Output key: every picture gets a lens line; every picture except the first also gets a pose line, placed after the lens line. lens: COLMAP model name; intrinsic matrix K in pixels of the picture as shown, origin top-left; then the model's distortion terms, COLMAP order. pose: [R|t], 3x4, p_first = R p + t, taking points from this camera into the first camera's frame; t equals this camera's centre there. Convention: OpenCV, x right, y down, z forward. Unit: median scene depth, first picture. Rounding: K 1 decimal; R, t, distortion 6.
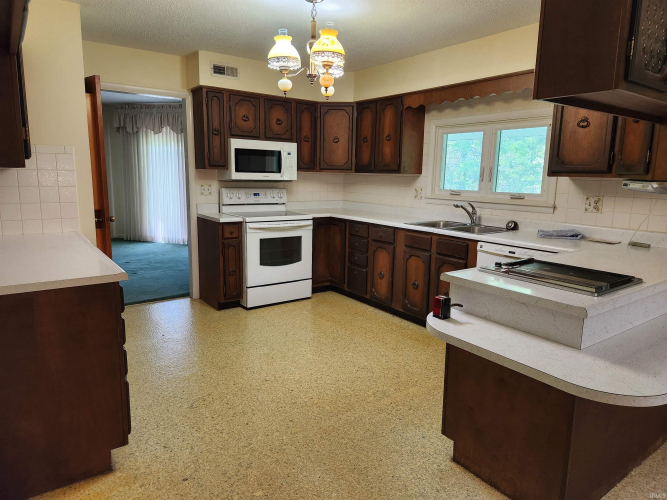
lens RADIAL K [[446.9, 0, 333.5], [0, 446.9, 250.0], [0, 0, 1]] dist [-0.002977, -0.001742]
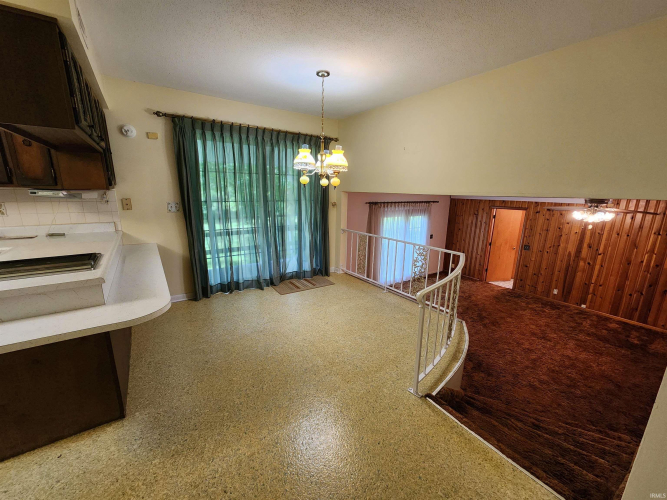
lens RADIAL K [[272.7, 0, 329.8], [0, 272.7, 253.5], [0, 0, 1]] dist [0.000983, -0.000098]
pose [[0.036122, -0.252873, 0.966825, -0.183826], [0.159548, 0.956506, 0.244213, -0.032851], [-0.986529, 0.145433, 0.074897, 0.088336]]
